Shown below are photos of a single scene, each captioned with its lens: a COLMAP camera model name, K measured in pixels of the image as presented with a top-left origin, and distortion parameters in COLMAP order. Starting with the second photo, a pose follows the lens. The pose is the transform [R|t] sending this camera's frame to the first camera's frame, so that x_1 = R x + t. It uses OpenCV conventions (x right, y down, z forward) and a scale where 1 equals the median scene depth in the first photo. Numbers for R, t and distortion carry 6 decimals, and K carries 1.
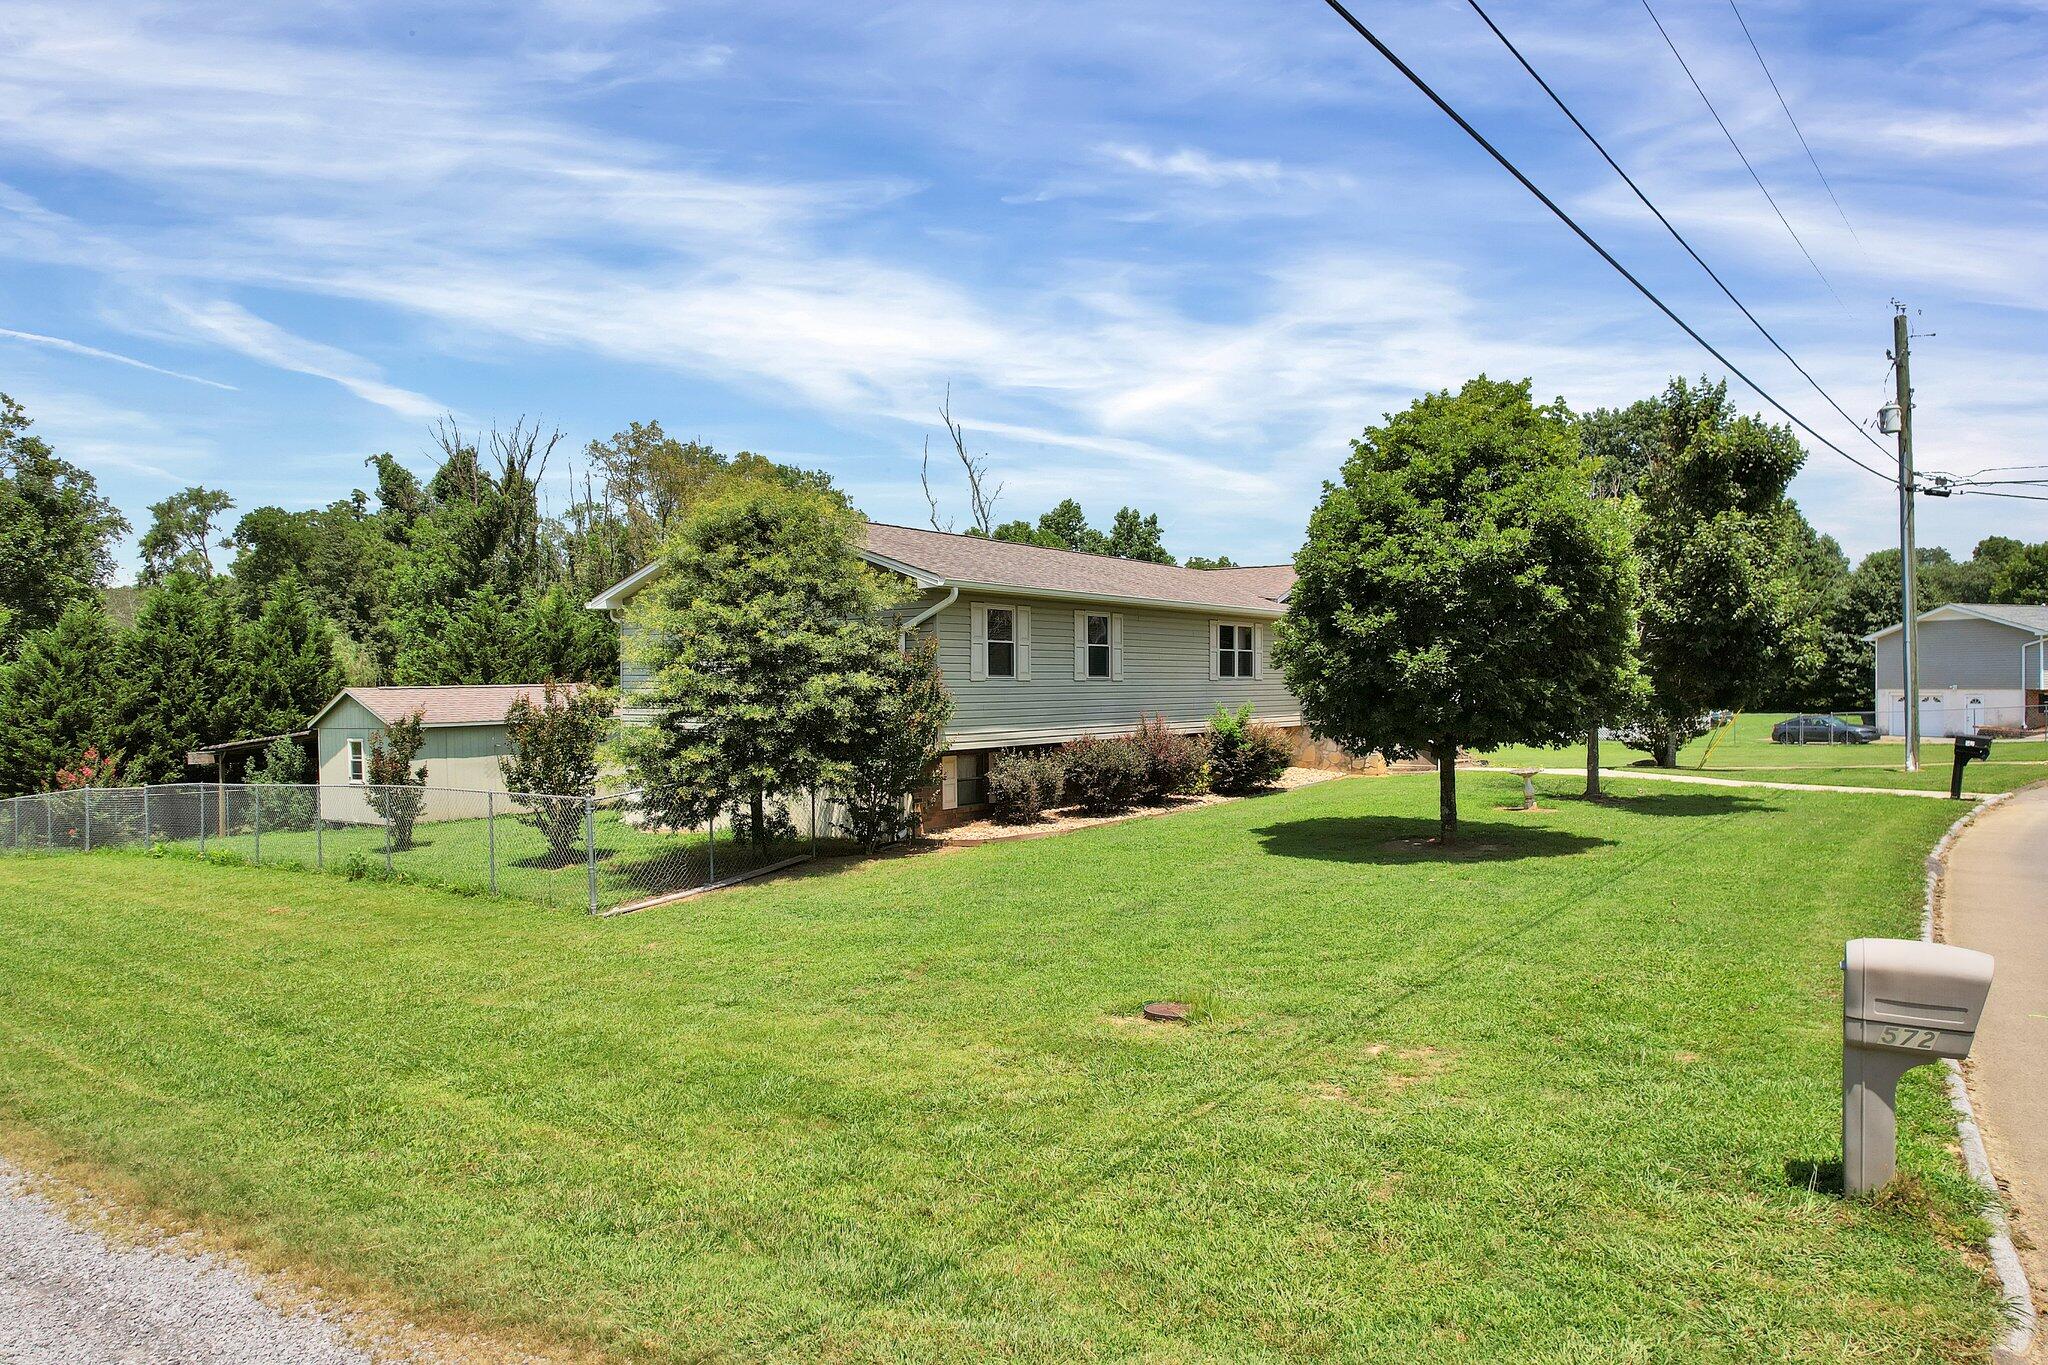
lens RADIAL K [[1307.8, 0, 1032.9], [0, 1307.8, 698.2], [0, 0, 1]] dist [-0.065644, 0.050295]
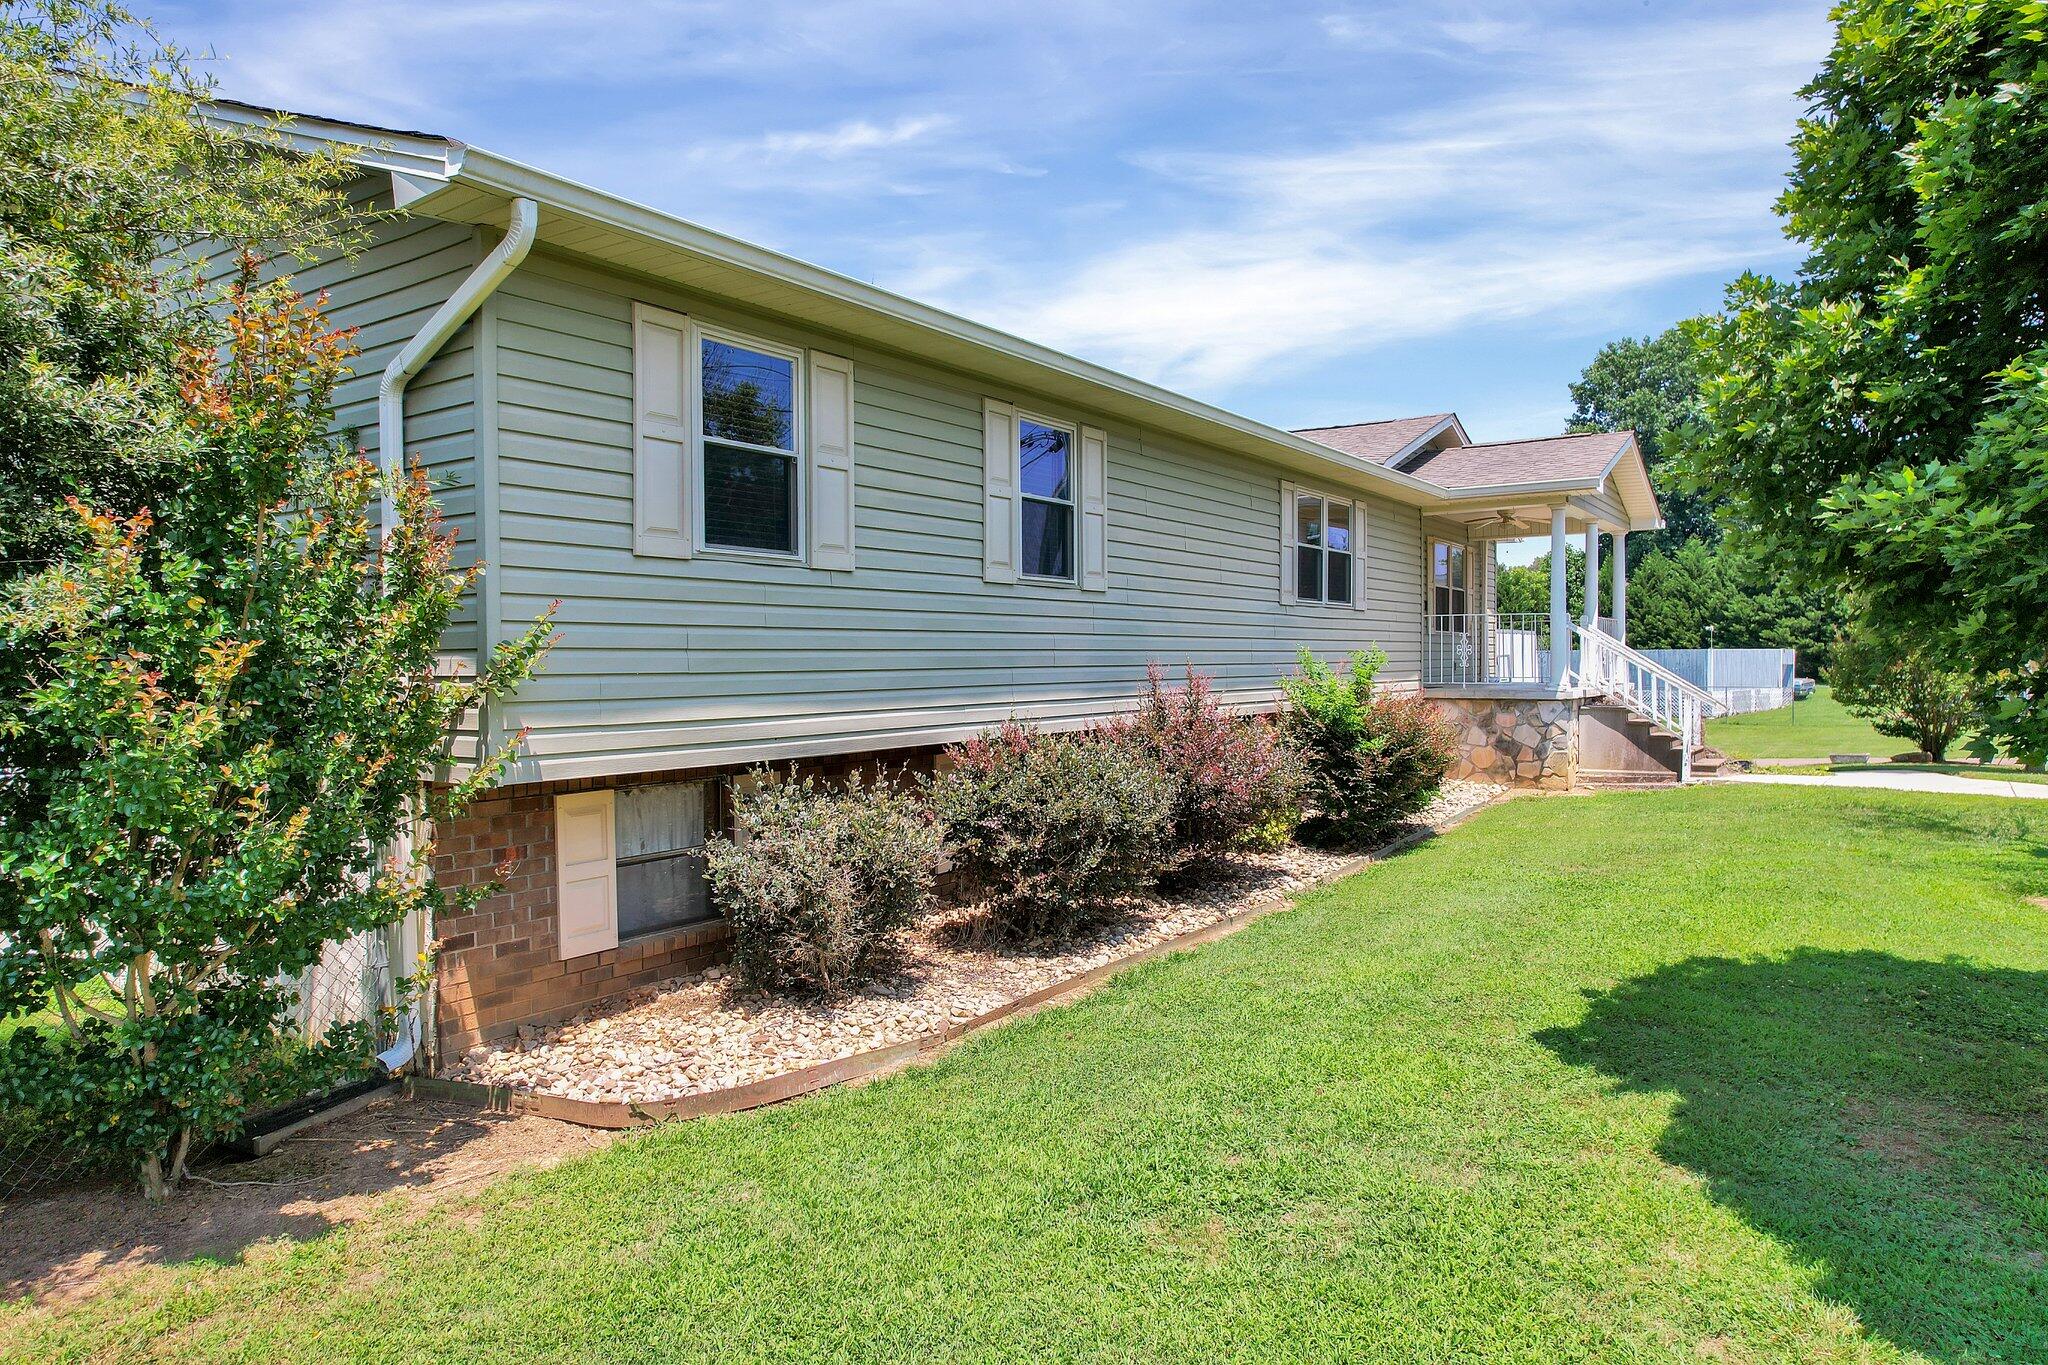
lens RADIAL K [[1307.8, 0, 1032.9], [0, 1307.8, 698.2], [0, 0, 1]] dist [-0.065644, 0.050295]
pose [[0.999455, -0.000279, 0.033010, 0.033010], [-0.000382, 0.999799, 0.020021, 0.013097], [-0.033009, -0.020023, 0.999254, 0.610275]]
